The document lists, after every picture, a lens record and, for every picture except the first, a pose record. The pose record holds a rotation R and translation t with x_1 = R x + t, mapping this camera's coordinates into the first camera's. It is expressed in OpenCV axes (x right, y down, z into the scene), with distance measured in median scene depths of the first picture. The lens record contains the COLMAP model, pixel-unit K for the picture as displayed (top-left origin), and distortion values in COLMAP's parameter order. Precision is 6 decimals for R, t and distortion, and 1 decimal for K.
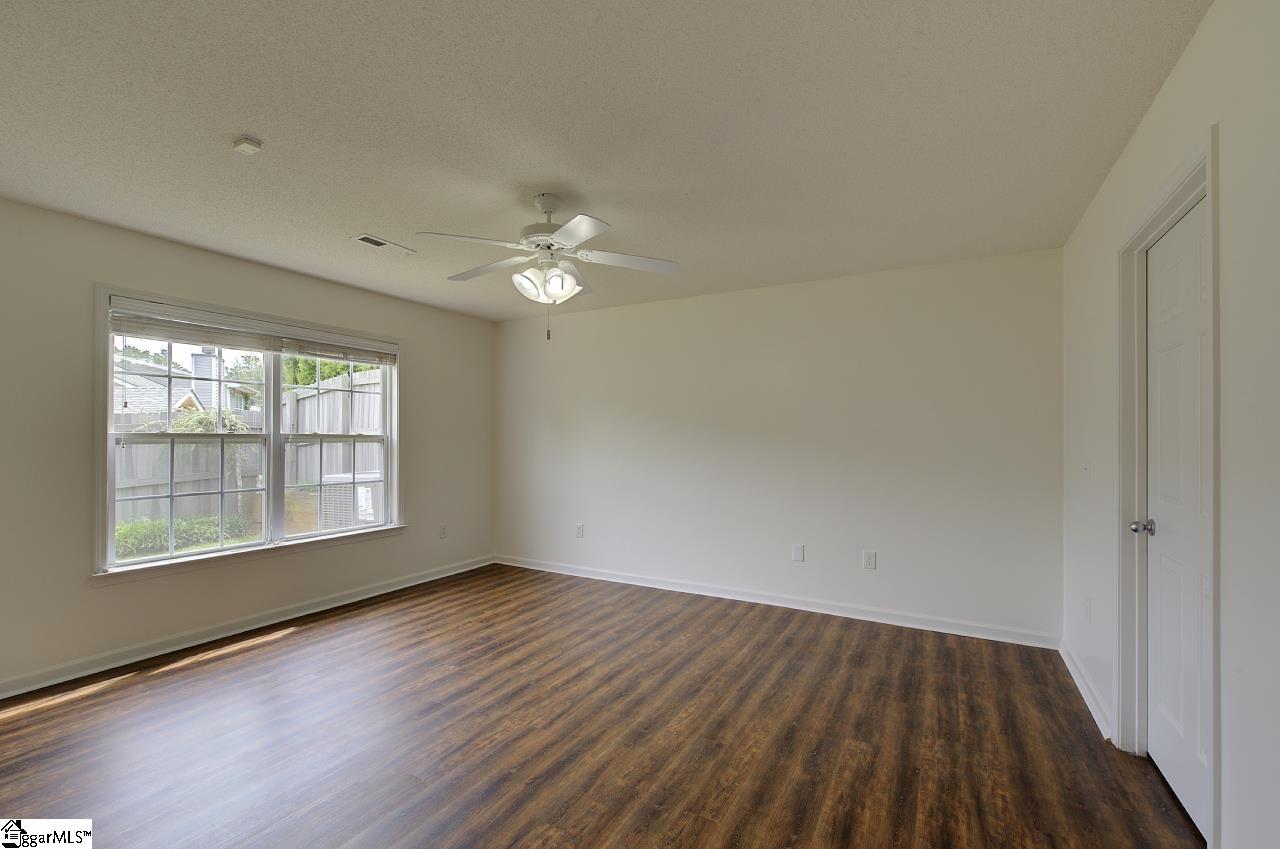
lens RADIAL K [[543.1, 0, 645.2], [0, 543.1, 440.8], [0, 0, 1]] dist [0.001754, 0.000475]
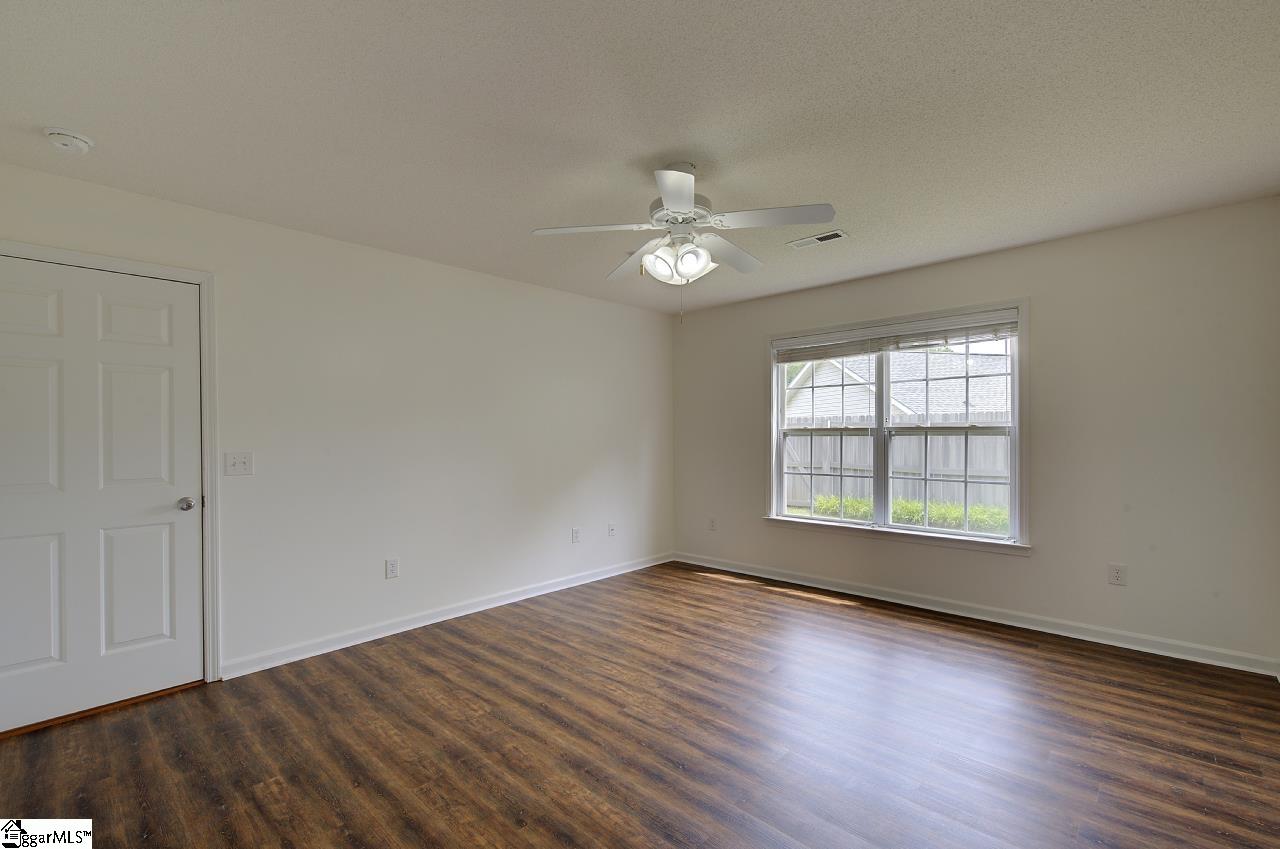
lens RADIAL K [[551.3, 0, 647.3], [0, 551.3, 431.2], [0, 0, 1]] dist [0.001453, 0.000114]
pose [[-0.237704, -0.003837, -0.971330, 0.582281], [0.004179, 0.999979, -0.004973, -0.002194], [0.971329, -0.005241, -0.237683, 0.915264]]
